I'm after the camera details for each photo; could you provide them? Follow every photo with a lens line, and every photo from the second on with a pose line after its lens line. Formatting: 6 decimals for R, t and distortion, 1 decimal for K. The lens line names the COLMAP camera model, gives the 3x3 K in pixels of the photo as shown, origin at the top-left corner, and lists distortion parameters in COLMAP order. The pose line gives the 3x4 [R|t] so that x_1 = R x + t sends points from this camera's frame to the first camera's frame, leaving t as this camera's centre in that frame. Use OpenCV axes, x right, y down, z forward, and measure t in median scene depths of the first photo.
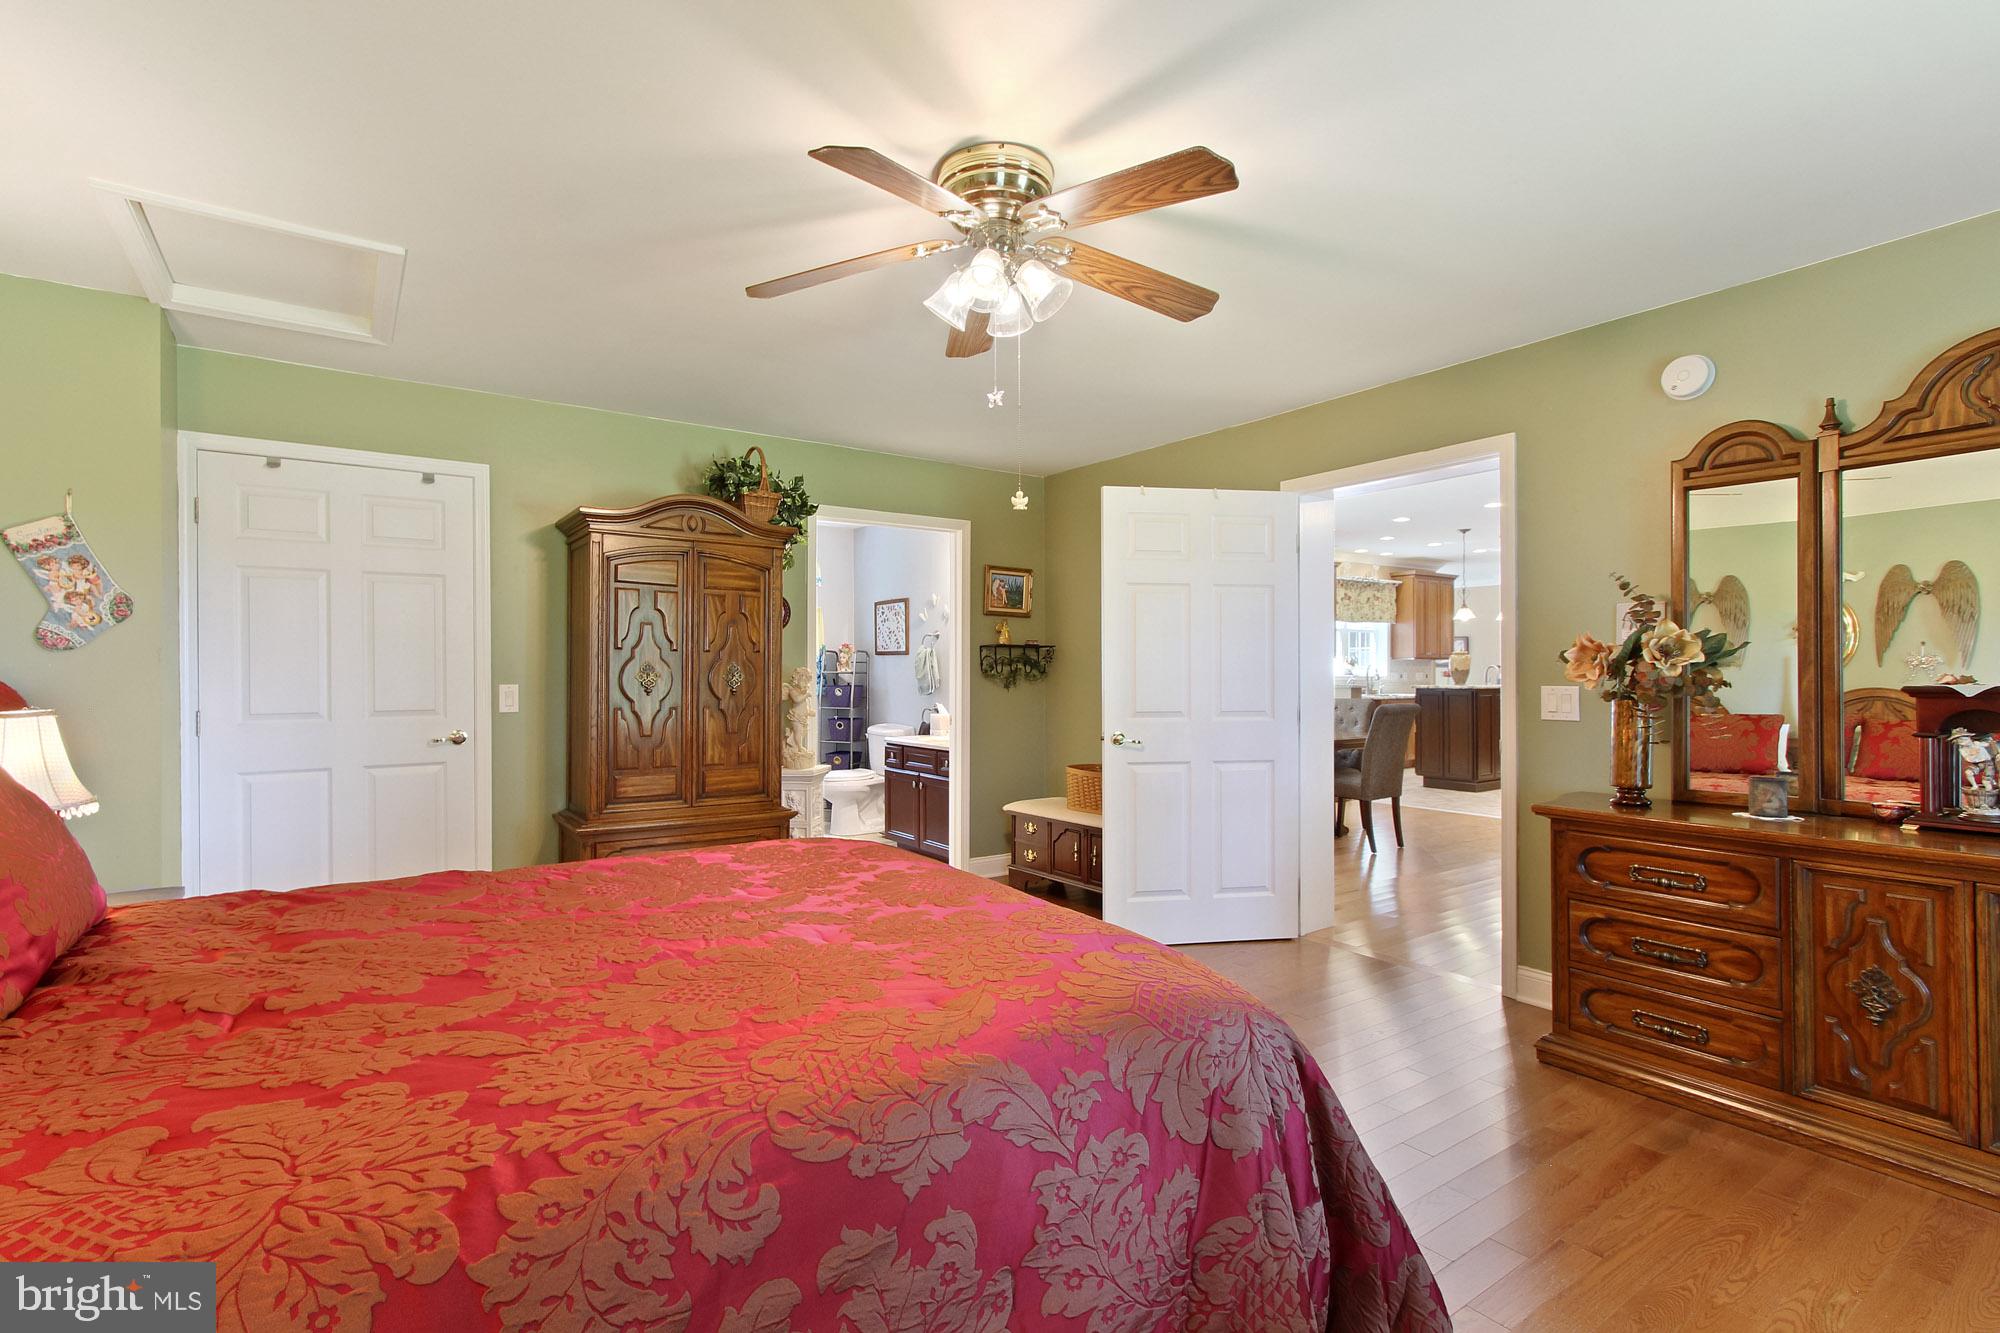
lens RADIAL K [[923.0, 0, 1000.0], [0, 923.0, 666.5], [0, 0, 1]] dist [0.080660, -0.000016]
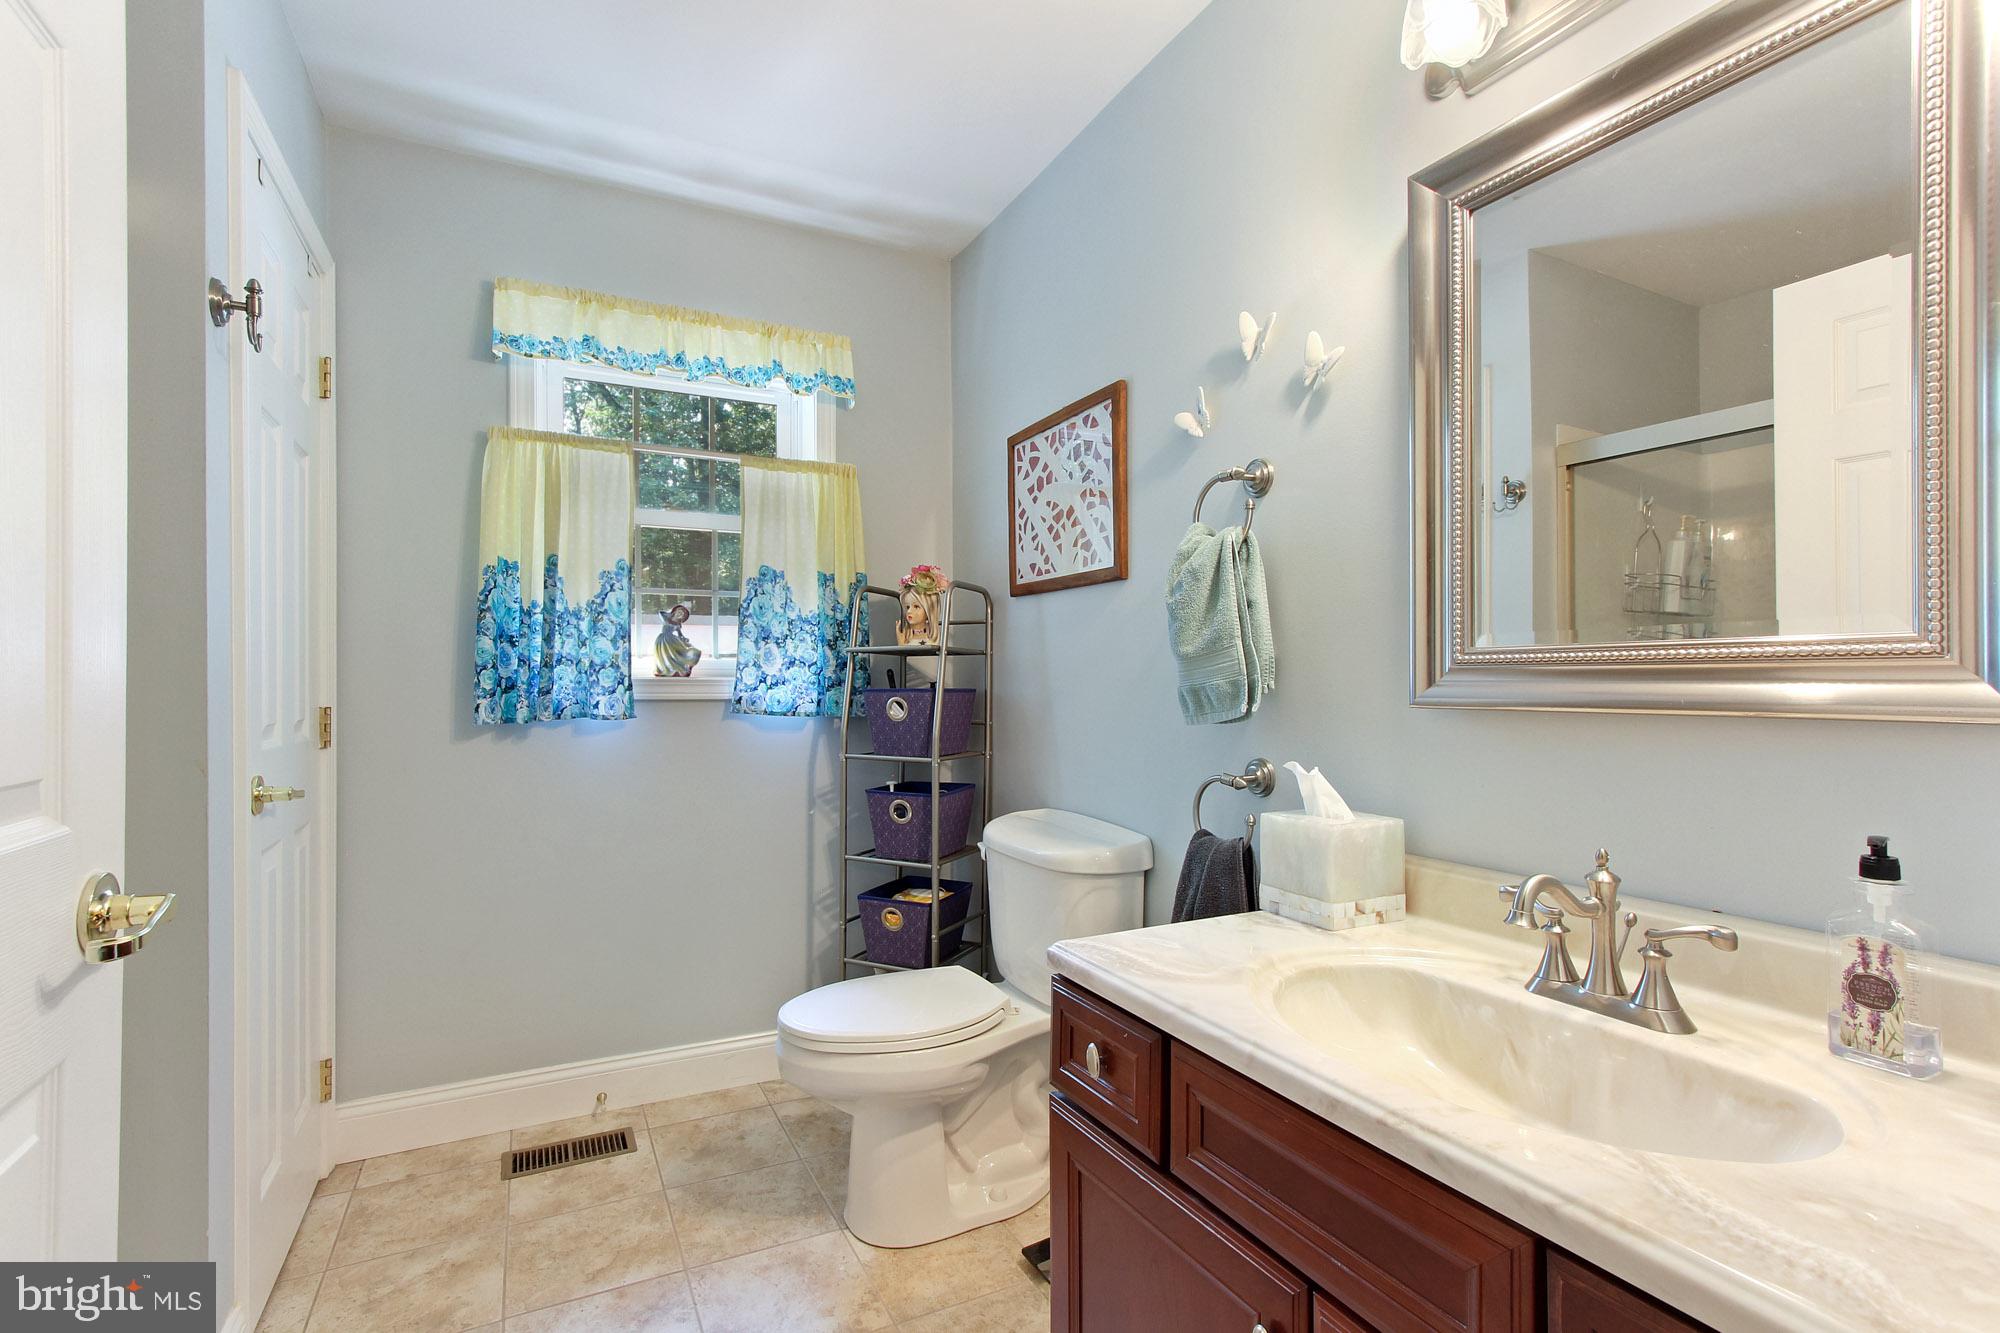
lens RADIAL K [[923.0, 0, 1000.0], [0, 923.0, 666.5], [0, 0, 1]] dist [0.080660, -0.000016]
pose [[0.990600, -0.001173, -0.136784, -0.096832], [-0.001917, 0.999746, -0.022457, 0.020541], [0.136775, 0.022509, 0.990346, 0.698425]]
